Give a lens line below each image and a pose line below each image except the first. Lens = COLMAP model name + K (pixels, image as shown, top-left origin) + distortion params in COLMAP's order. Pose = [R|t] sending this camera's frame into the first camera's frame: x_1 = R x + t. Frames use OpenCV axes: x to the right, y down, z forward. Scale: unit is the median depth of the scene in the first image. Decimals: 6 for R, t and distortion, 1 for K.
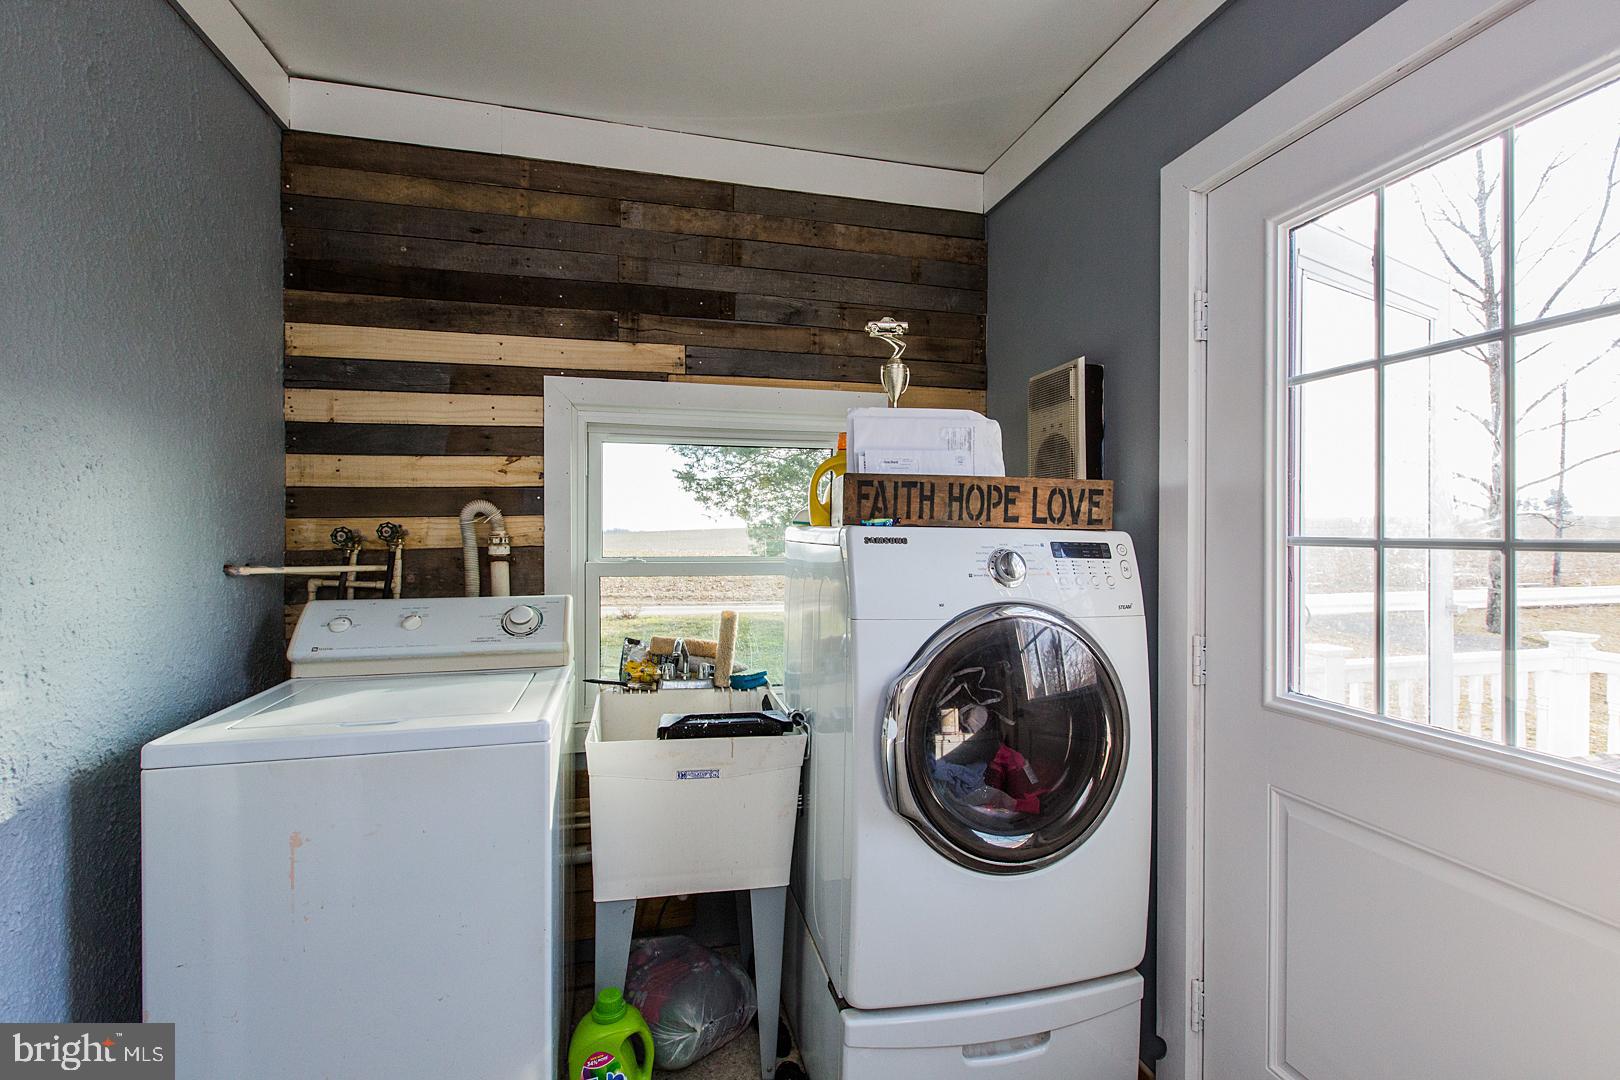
lens RADIAL K [[733.3, 0, 809.8], [0, 733.3, 532.9], [0, 0, 1]] dist [0.016617, -0.004938]
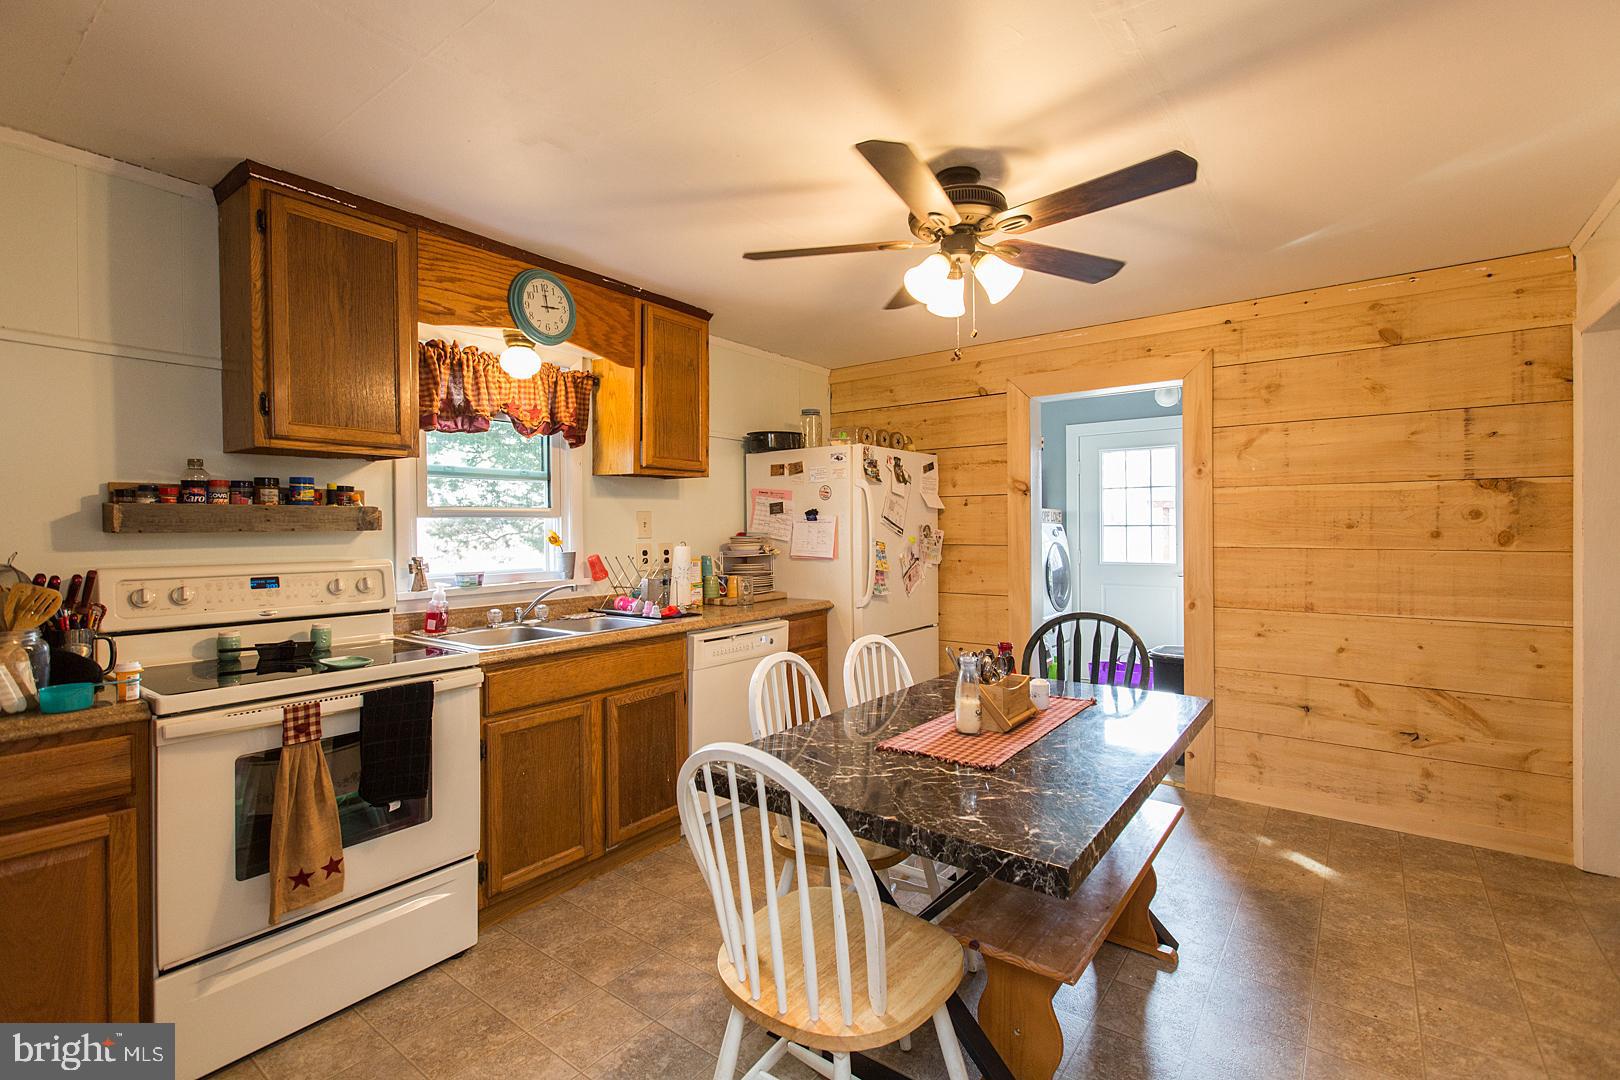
lens RADIAL K [[733.3, 0, 803.3], [0, 733.3, 534.8], [0, 0, 1]] dist [0.016617, -0.004938]
pose [[0.784742, -0.007252, 0.619780, -2.223934], [0.005855, 0.999974, 0.004288, 0.023715], [-0.619794, 0.000263, 0.784764, -0.839374]]
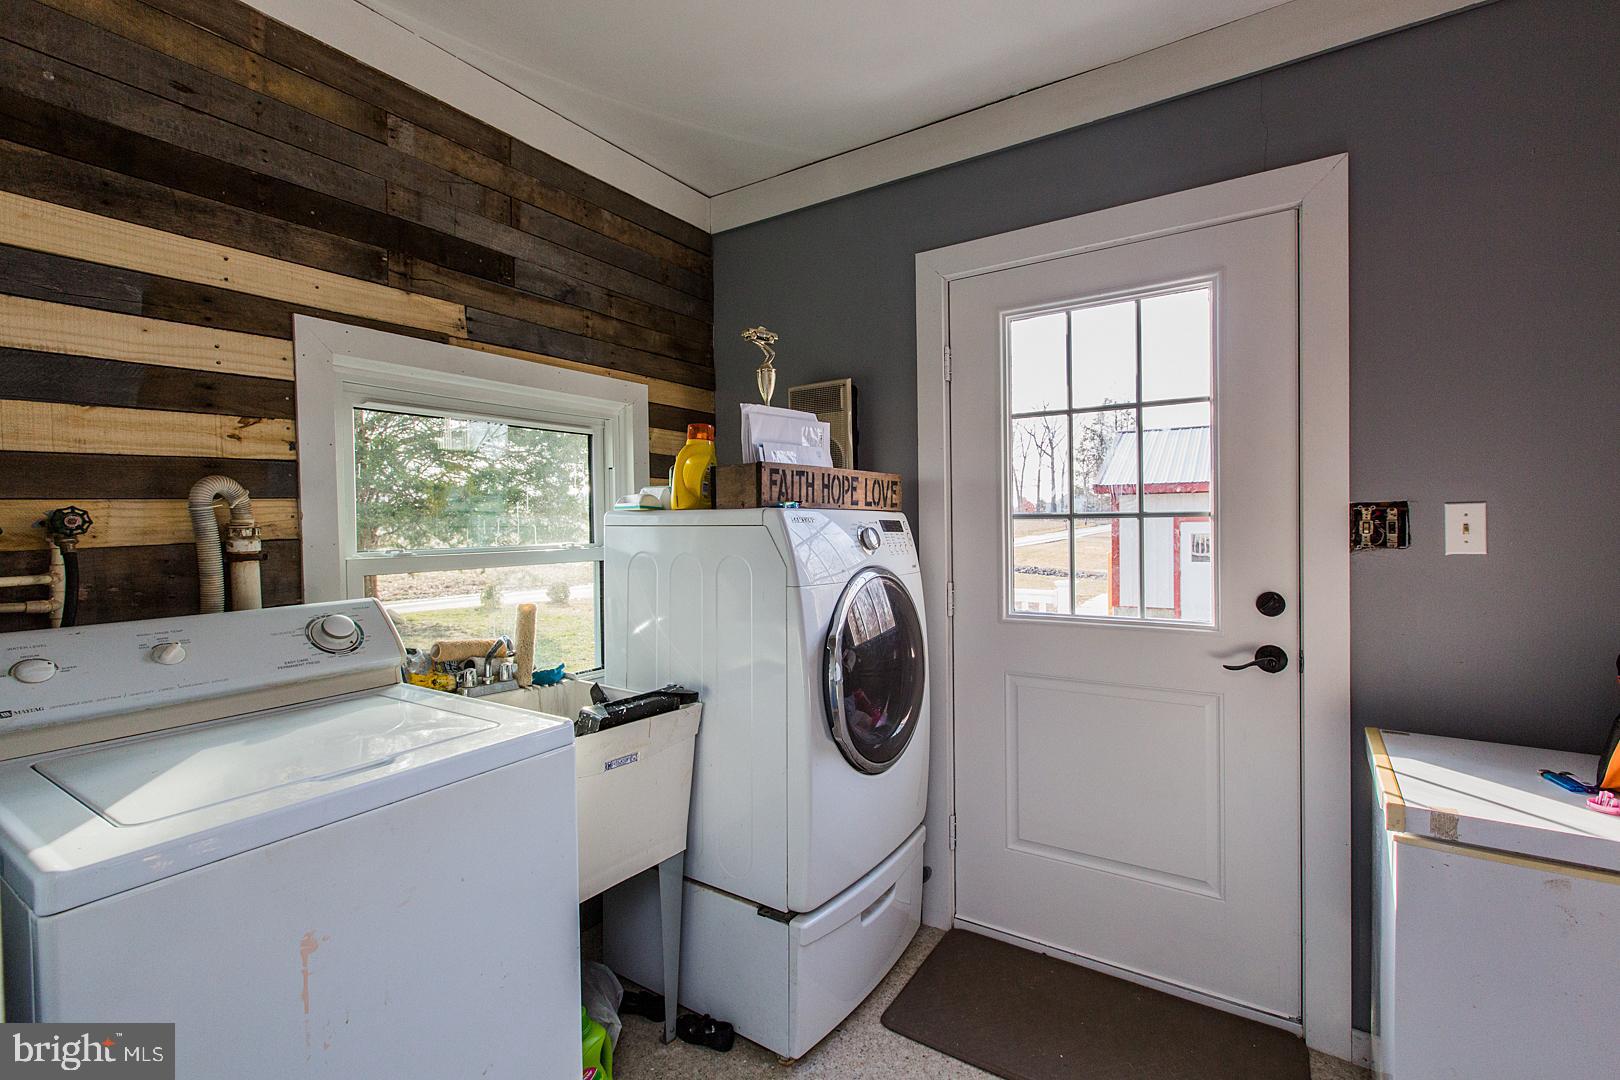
lens RADIAL K [[733.3, 0, 794.7], [0, 733.3, 534.1], [0, 0, 1]] dist [0.016617, -0.004938]
pose [[0.737611, -0.025579, 0.674741, -0.510762], [0.017878, 0.999672, 0.018354, 0.008055], [-0.674989, -0.001475, 0.737826, 0.094767]]
